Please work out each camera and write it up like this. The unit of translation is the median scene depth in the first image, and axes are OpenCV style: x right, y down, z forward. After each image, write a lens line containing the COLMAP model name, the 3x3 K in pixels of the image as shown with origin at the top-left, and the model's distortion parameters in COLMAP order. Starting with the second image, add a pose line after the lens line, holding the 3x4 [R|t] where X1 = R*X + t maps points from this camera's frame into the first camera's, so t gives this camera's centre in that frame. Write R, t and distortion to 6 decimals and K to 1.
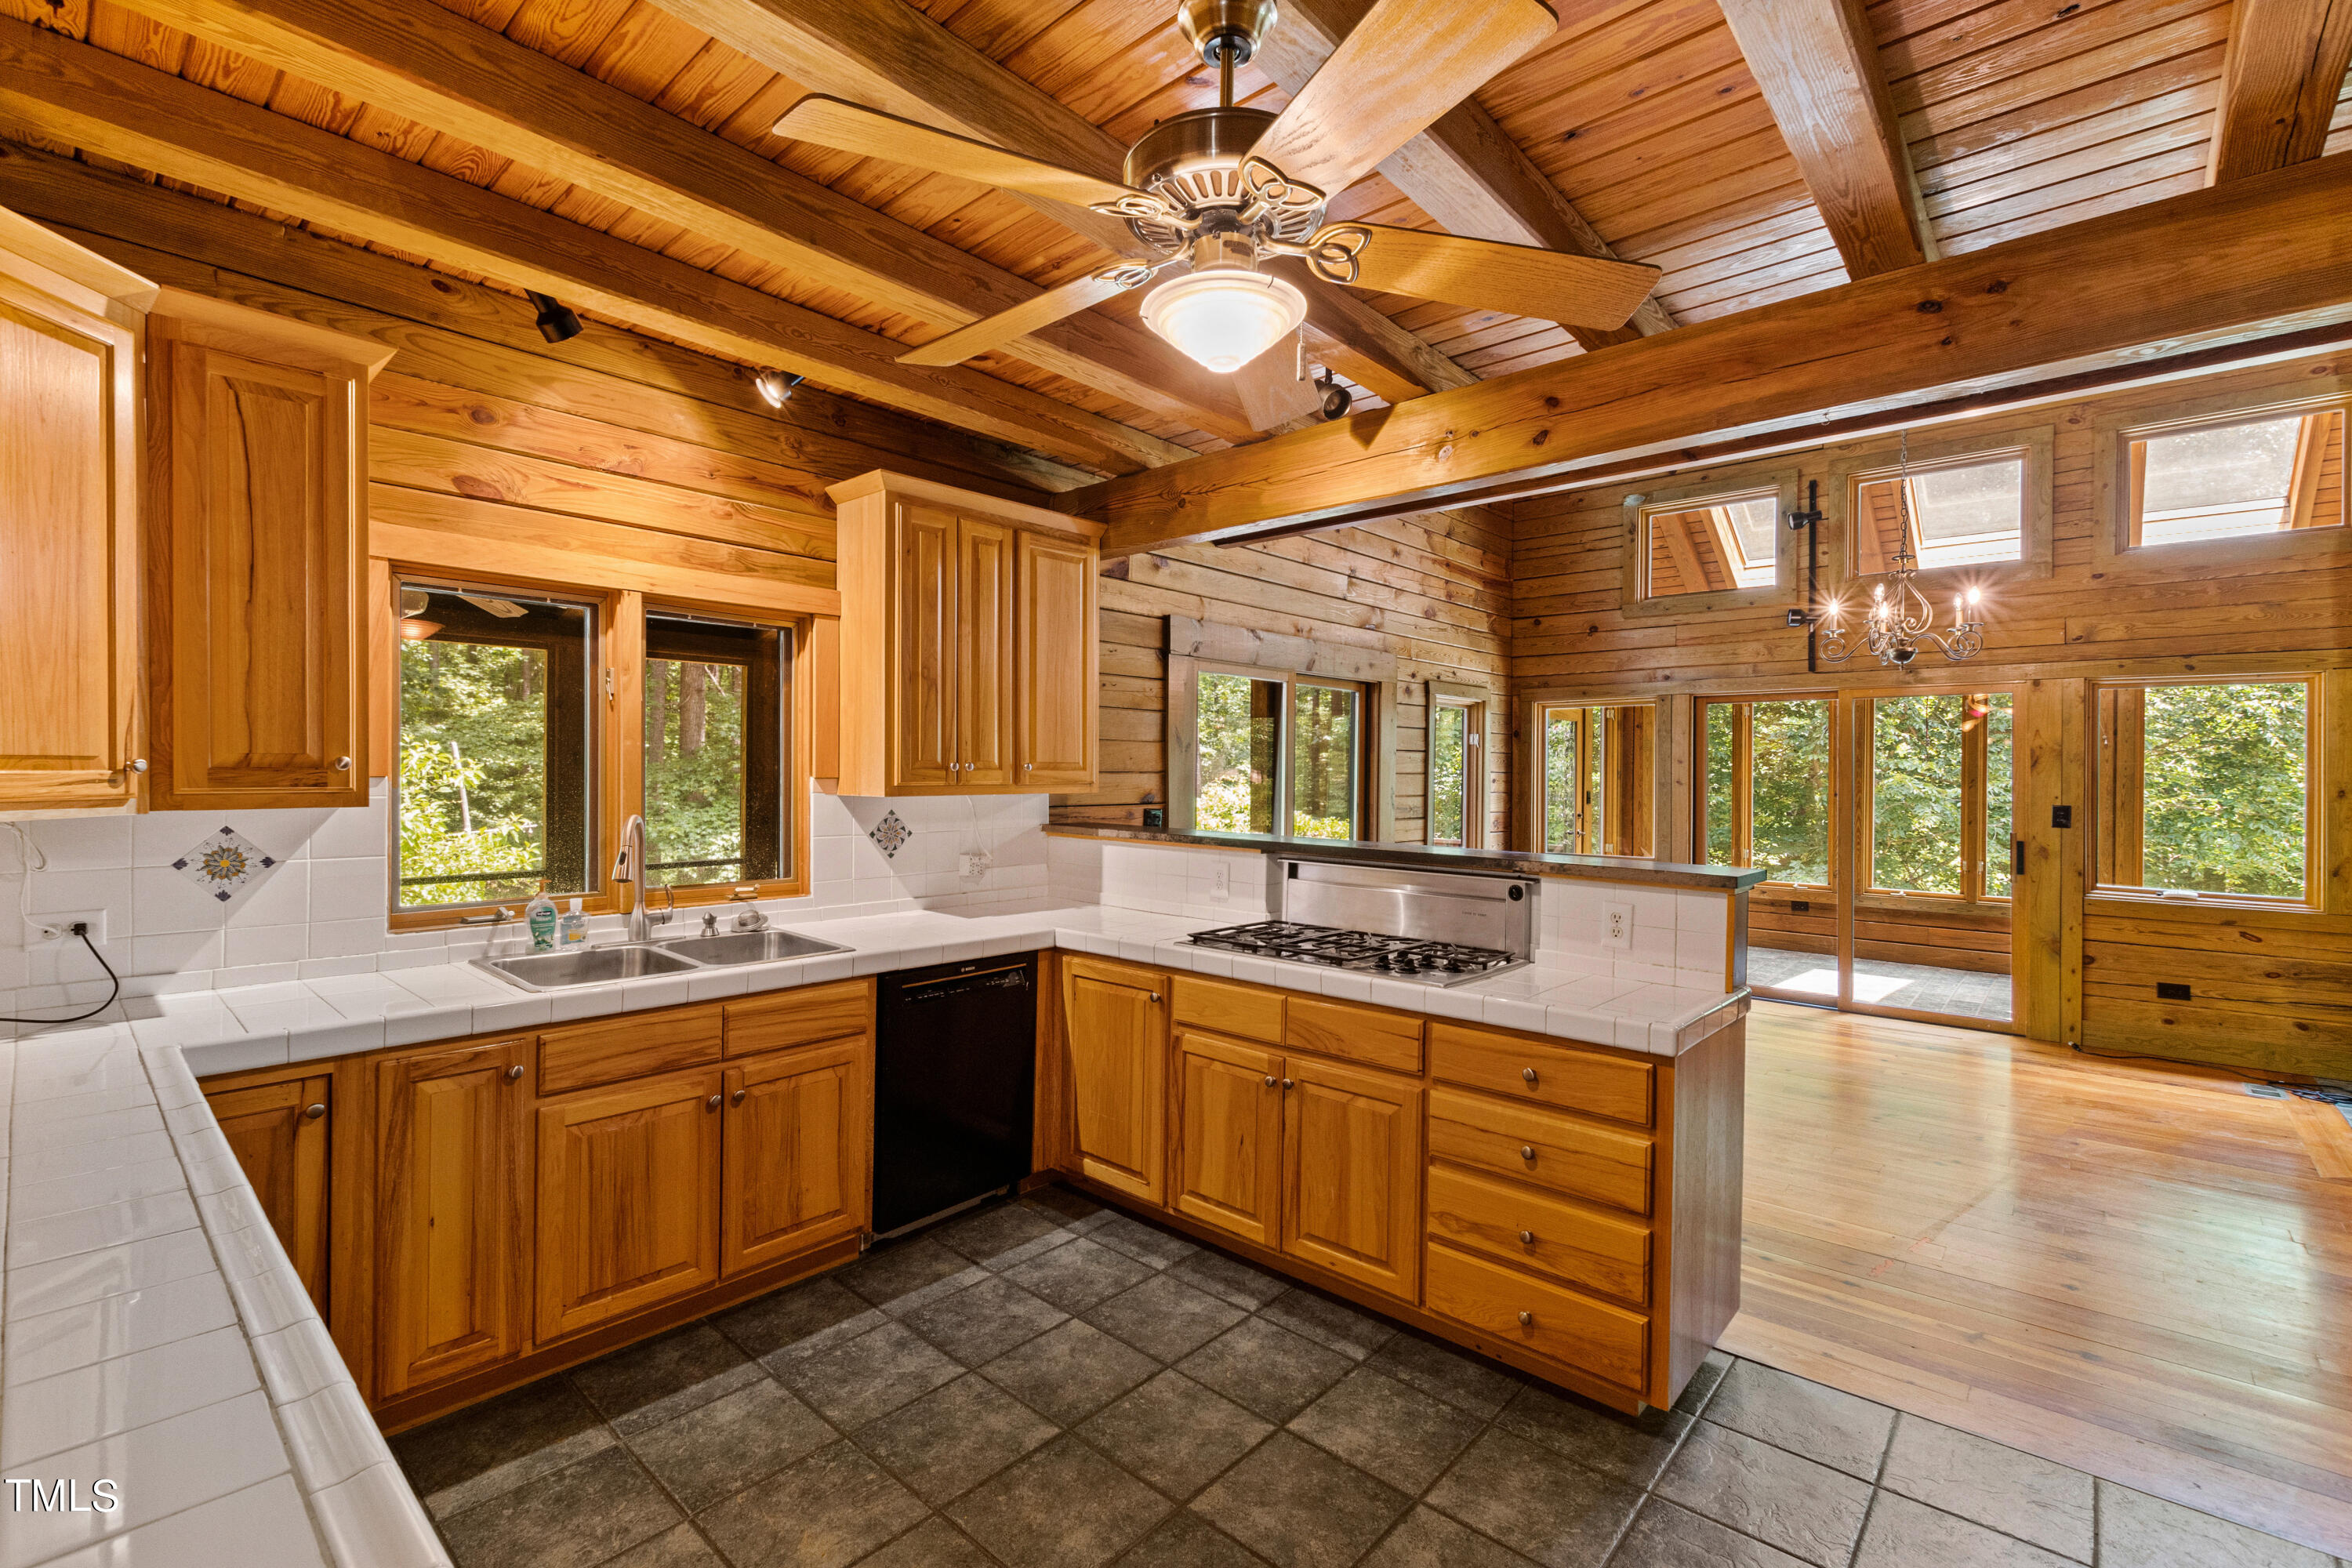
lens RADIAL K [[1026.6, 0, 1163.7], [0, 1026.6, 774.0], [0, 0, 1]] dist [-0.000890, 0.002015]
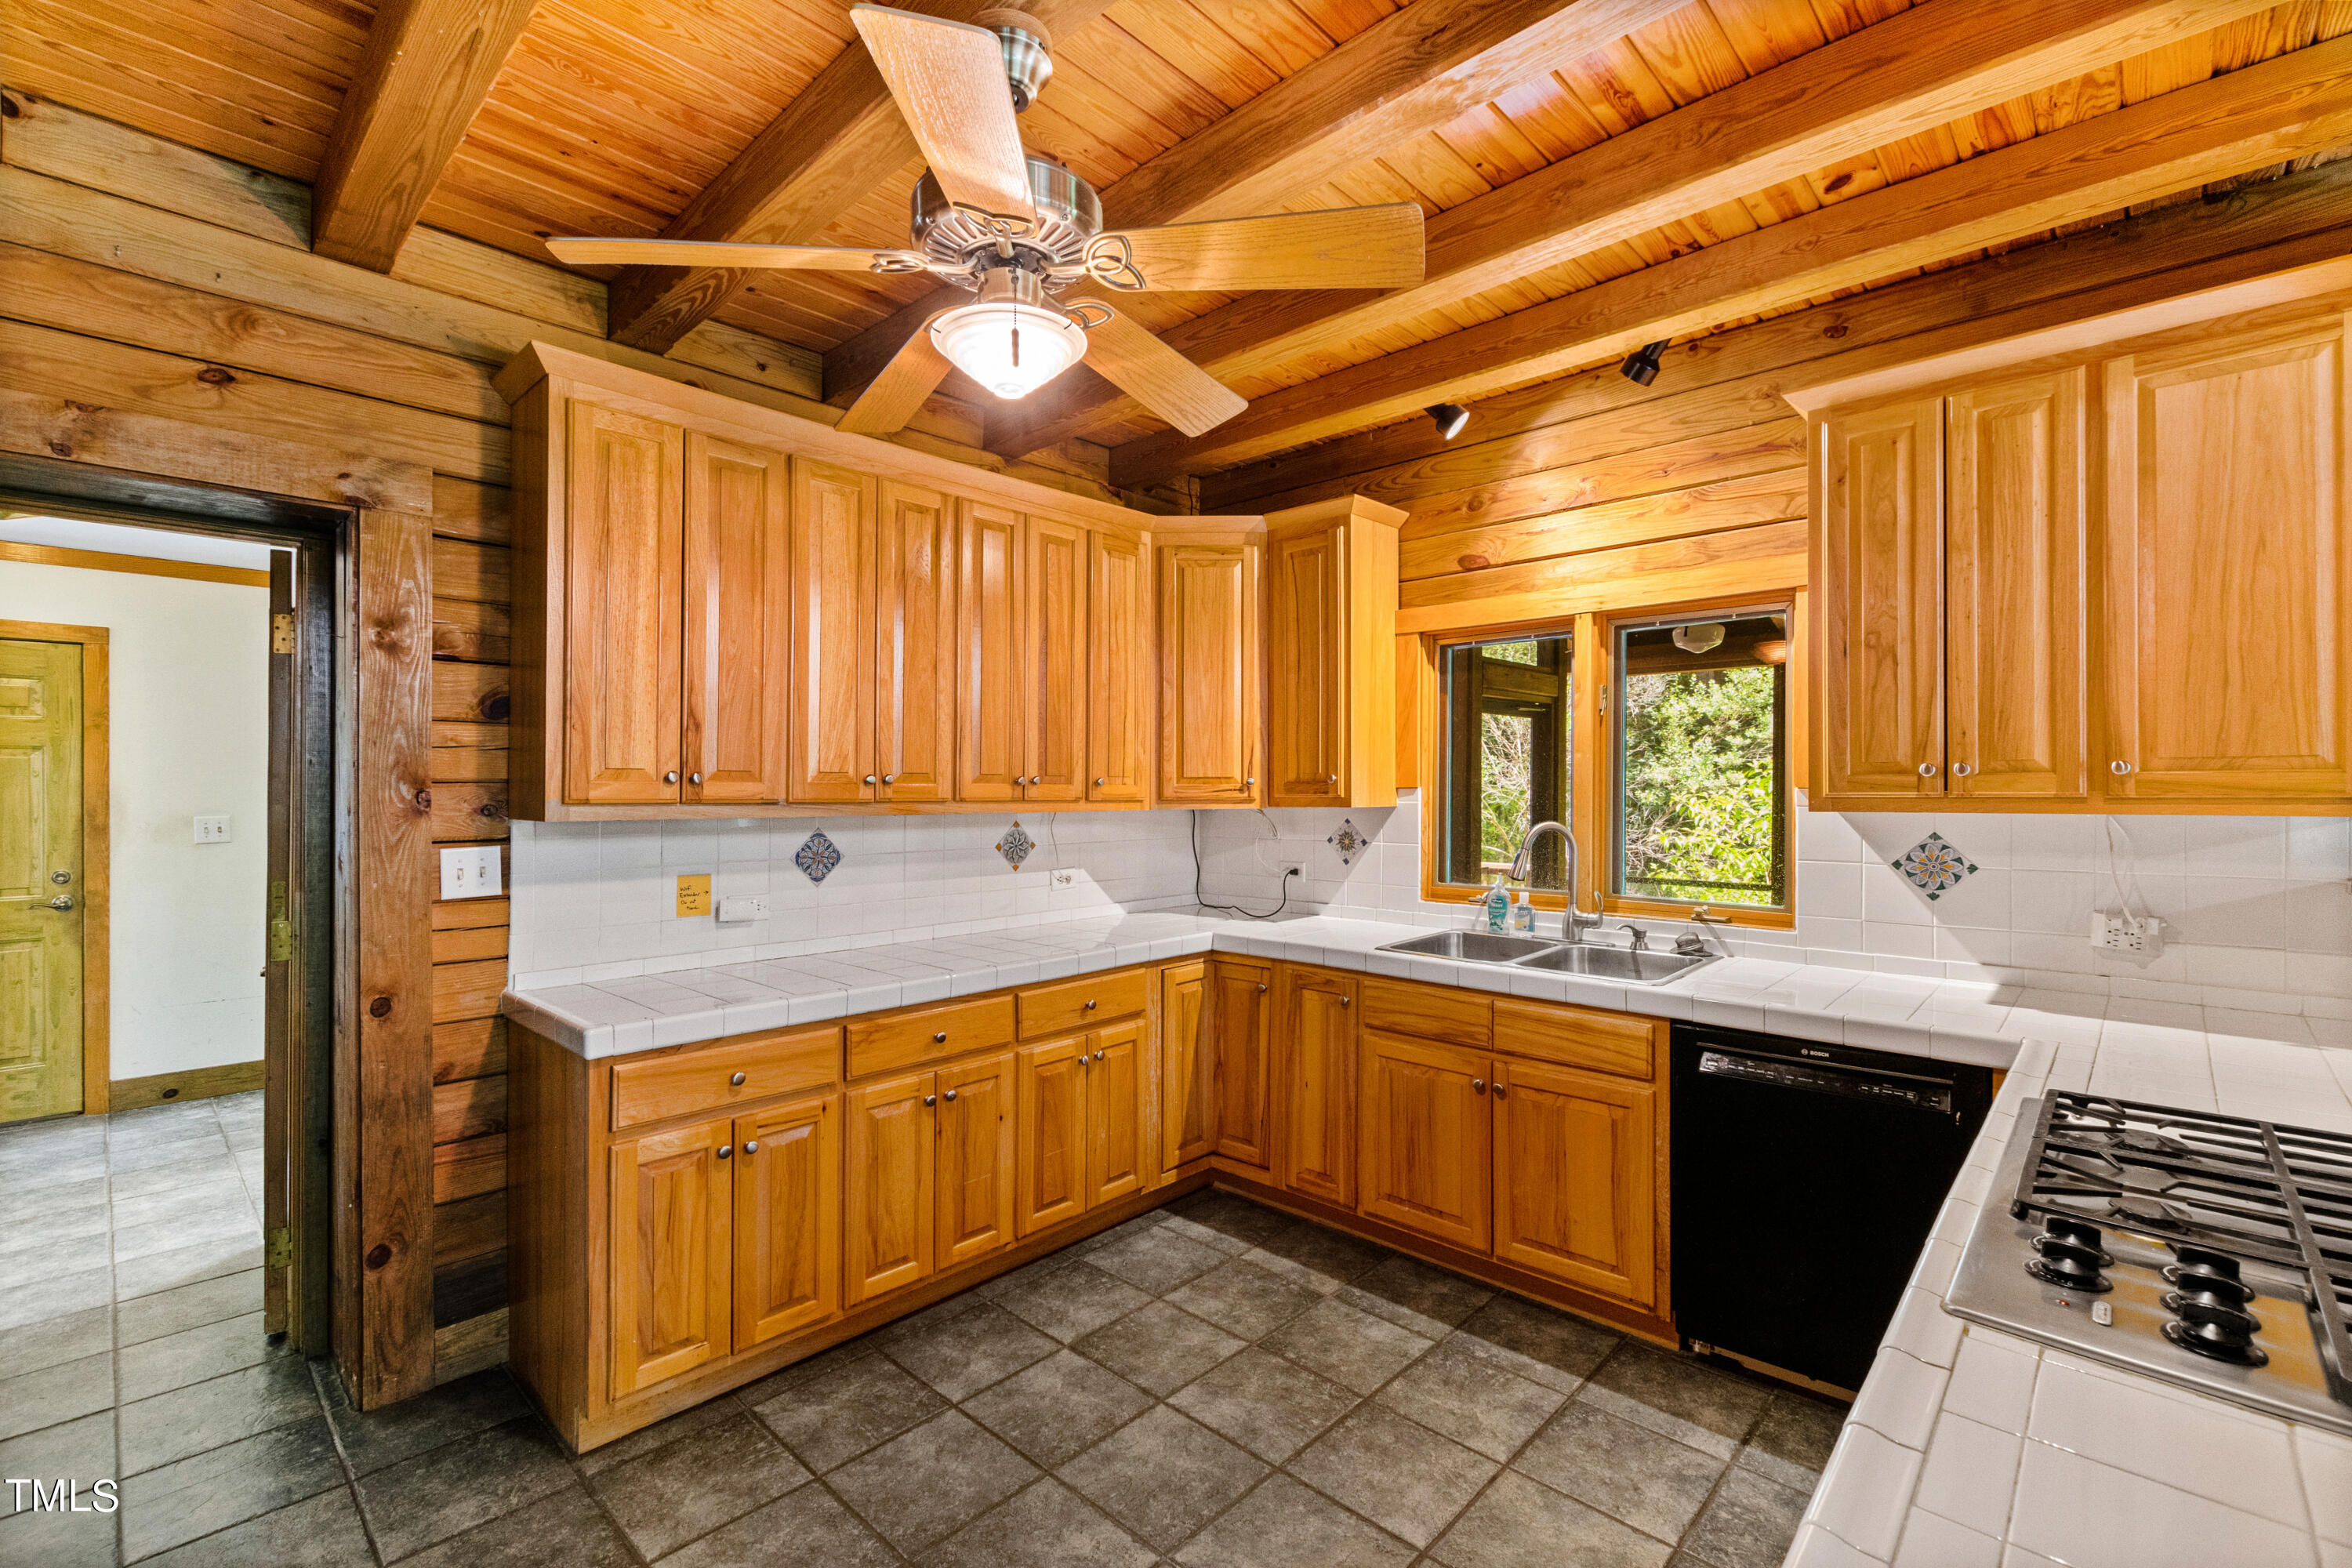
lens RADIAL K [[1026.6, 0, 1180.1], [0, 1026.6, 786.7], [0, 0, 1]] dist [-0.000890, 0.002015]
pose [[-0.023545, -0.007952, -0.999691, 0.629590], [0.001344, 0.999967, -0.007986, 0.011345], [0.999722, -0.001532, -0.023534, 0.677879]]
